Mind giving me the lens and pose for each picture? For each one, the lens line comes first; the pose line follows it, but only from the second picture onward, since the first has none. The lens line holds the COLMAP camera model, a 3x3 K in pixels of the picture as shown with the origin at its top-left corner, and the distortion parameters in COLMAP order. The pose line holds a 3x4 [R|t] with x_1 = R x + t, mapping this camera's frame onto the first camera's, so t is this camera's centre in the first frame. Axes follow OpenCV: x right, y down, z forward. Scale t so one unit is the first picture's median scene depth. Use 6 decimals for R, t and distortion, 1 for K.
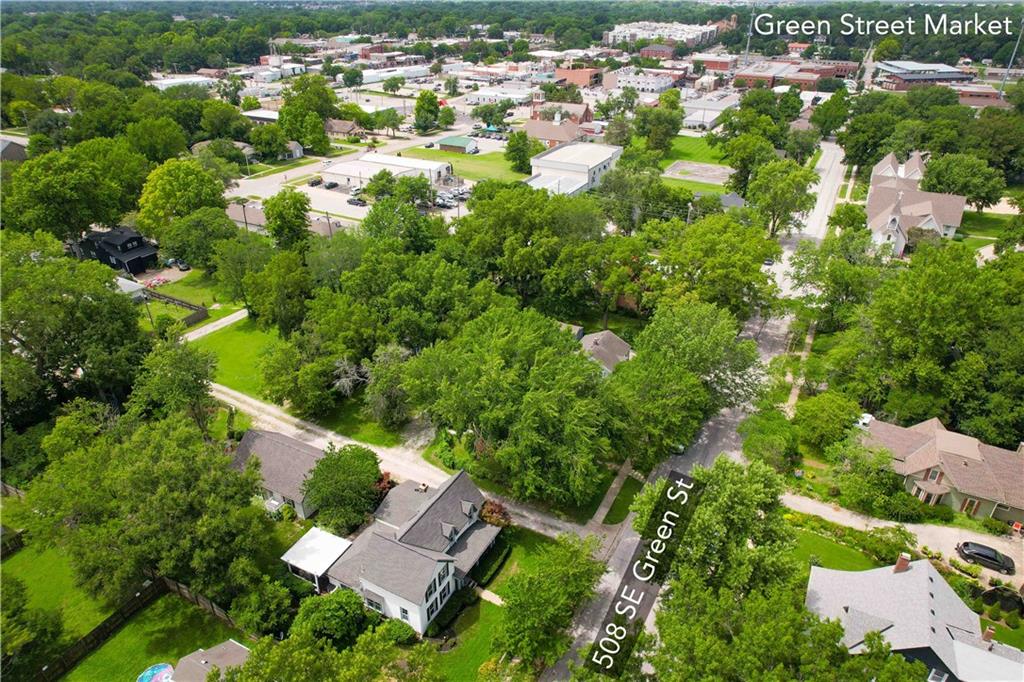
lens RADIAL K [[645.6, 0, 512.0], [0, 645.6, 341.0], [0, 0, 1]] dist [-0.082122, 0.070588]
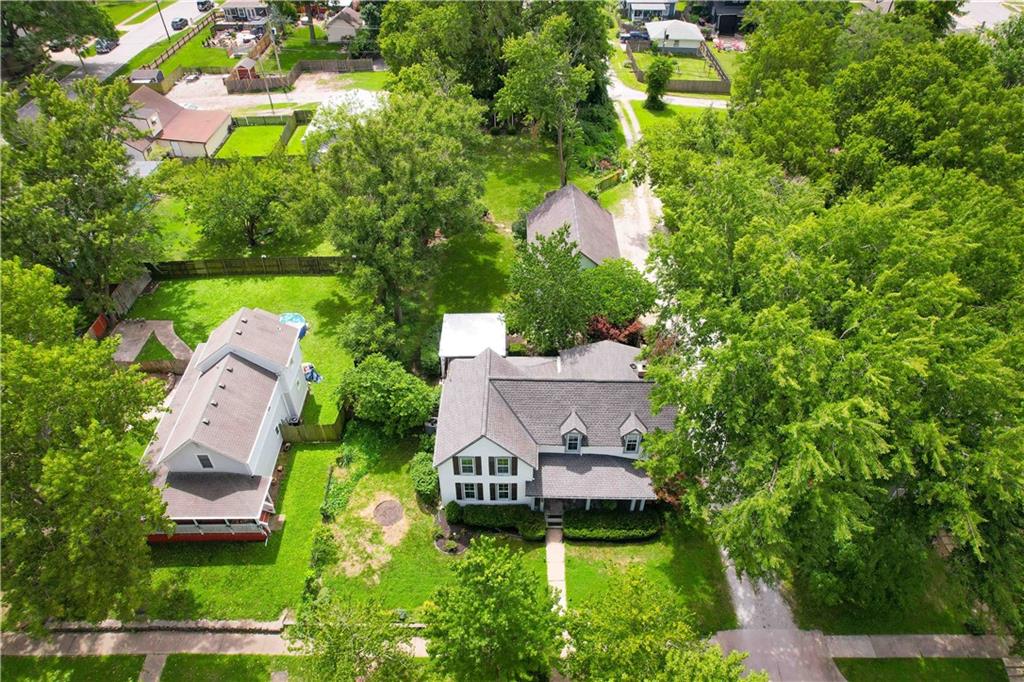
lens RADIAL K [[645.6, 0, 512.0], [0, 645.6, 341.0], [0, 0, 1]] dist [-0.082122, 0.070588]
pose [[0.462099, 0.588339, -0.663567, 0.107316], [-0.428728, 0.803205, 0.413586, -0.001192], [0.776310, 0.093372, 0.623398, 0.258793]]
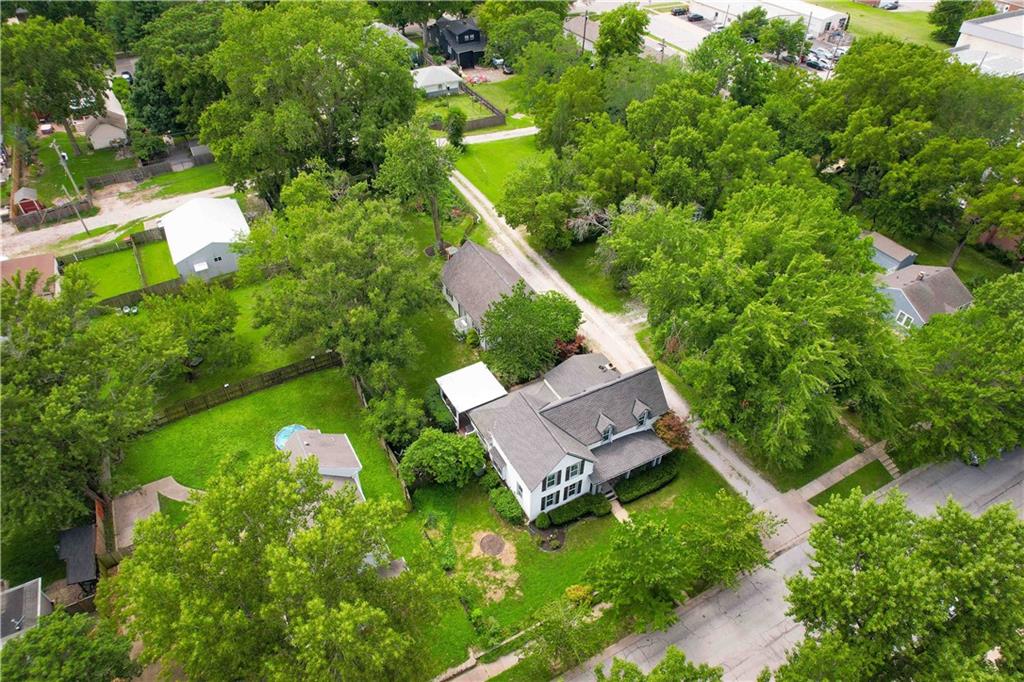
lens RADIAL K [[645.6, 0, 512.0], [0, 645.6, 341.0], [0, 0, 1]] dist [-0.082122, 0.070588]
pose [[0.832127, 0.365649, -0.416972, 0.049642], [-0.270385, 0.923935, 0.270620, 0.000326], [0.484207, -0.112447, 0.867698, 0.105914]]
